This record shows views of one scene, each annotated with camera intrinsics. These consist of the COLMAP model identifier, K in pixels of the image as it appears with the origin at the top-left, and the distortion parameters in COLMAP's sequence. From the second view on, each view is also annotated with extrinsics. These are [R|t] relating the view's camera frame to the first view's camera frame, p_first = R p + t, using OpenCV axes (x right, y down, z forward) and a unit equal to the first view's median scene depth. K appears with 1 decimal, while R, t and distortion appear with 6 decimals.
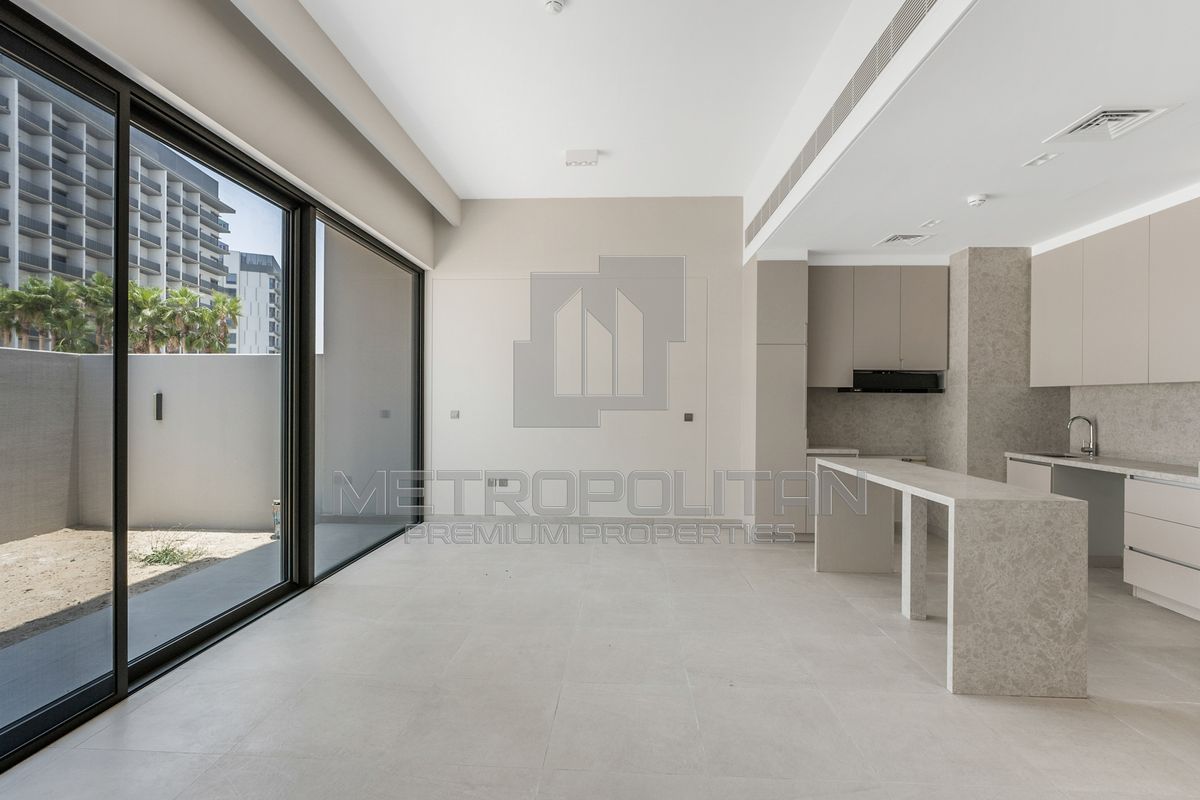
lens RADIAL K [[525.5, 0, 594.8], [0, 525.5, 402.6], [0, 0, 1]] dist [-0.005280, -0.000351]
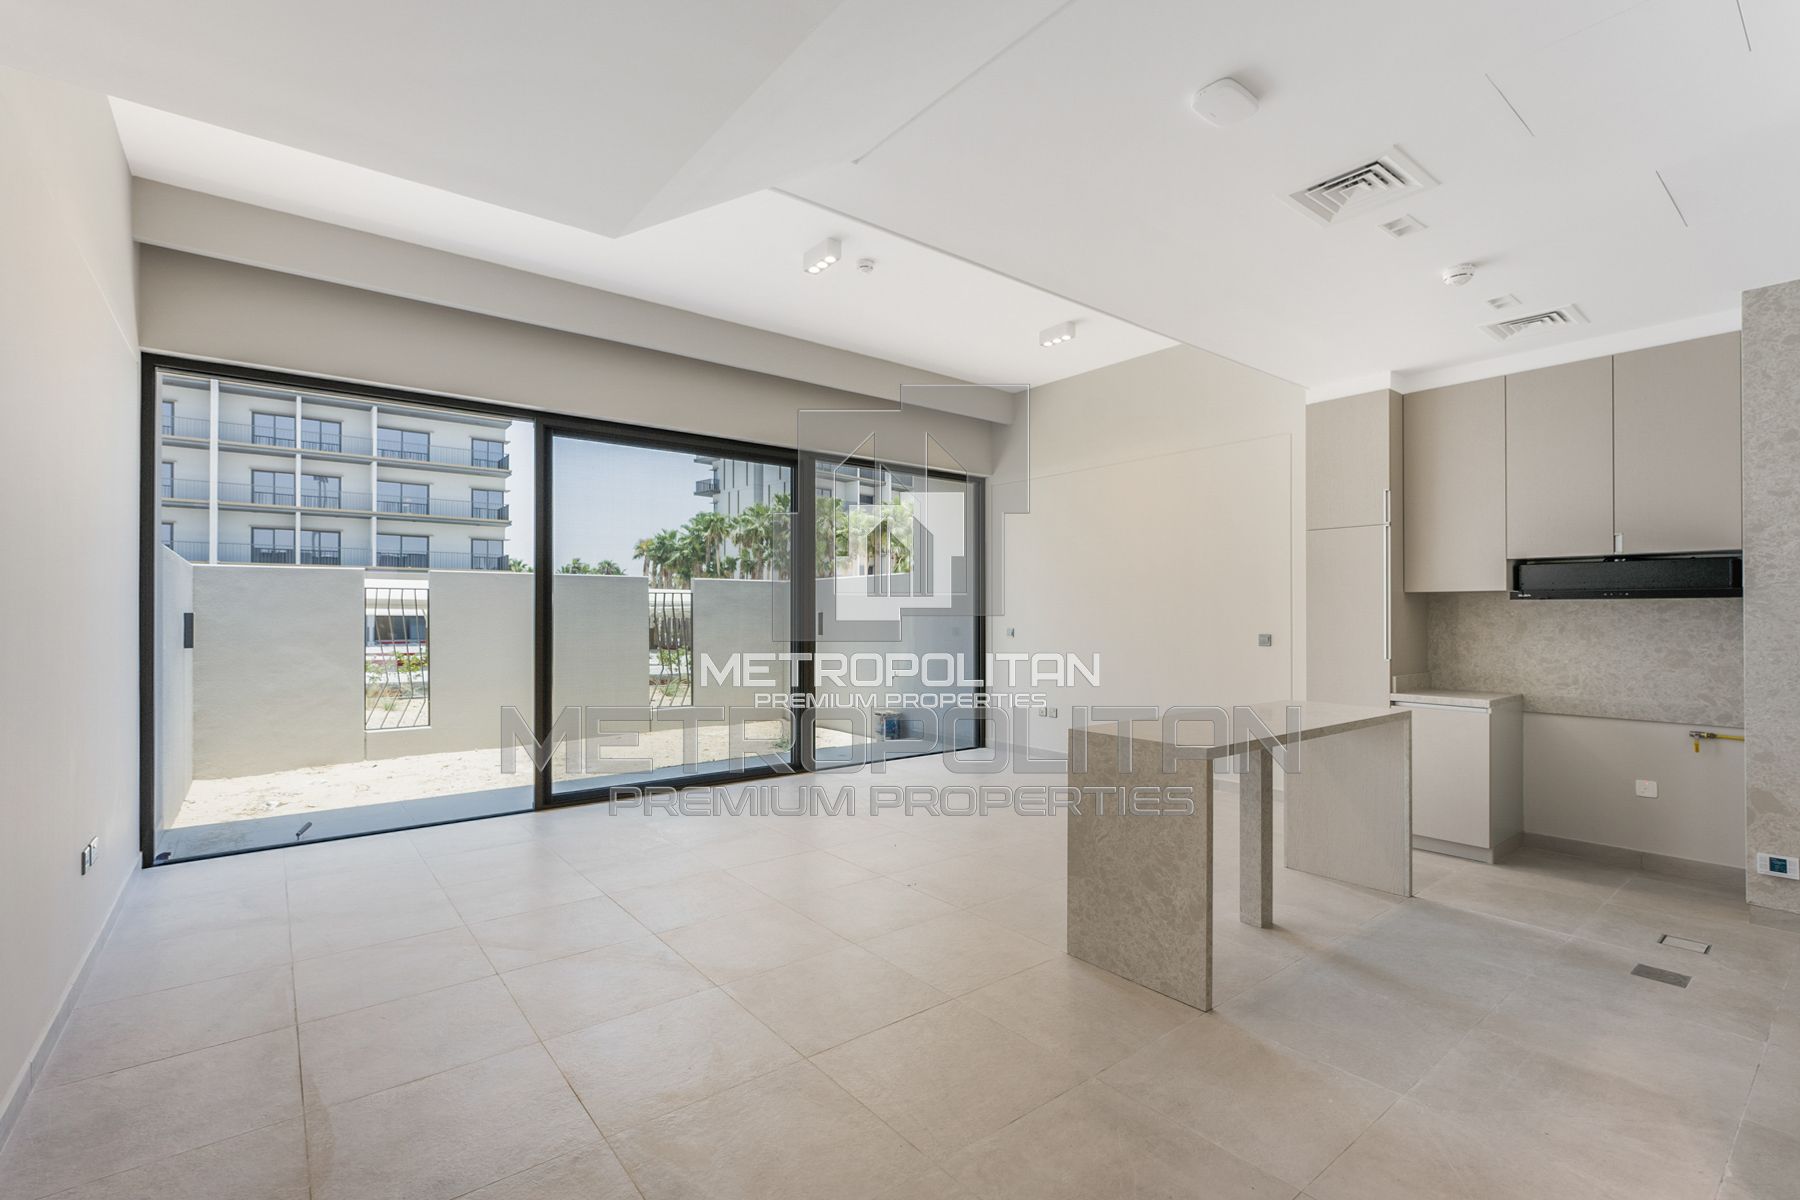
lens RADIAL K [[788.3, 0, 906.5], [0, 788.3, 607.3], [0, 0, 1]] dist [-0.005280, -0.000351]
pose [[0.674485, -0.012160, -0.738188, 0.985458], [0.001531, 0.999885, -0.015072, 0.000825], [0.738287, 0.009035, 0.674427, -0.055619]]
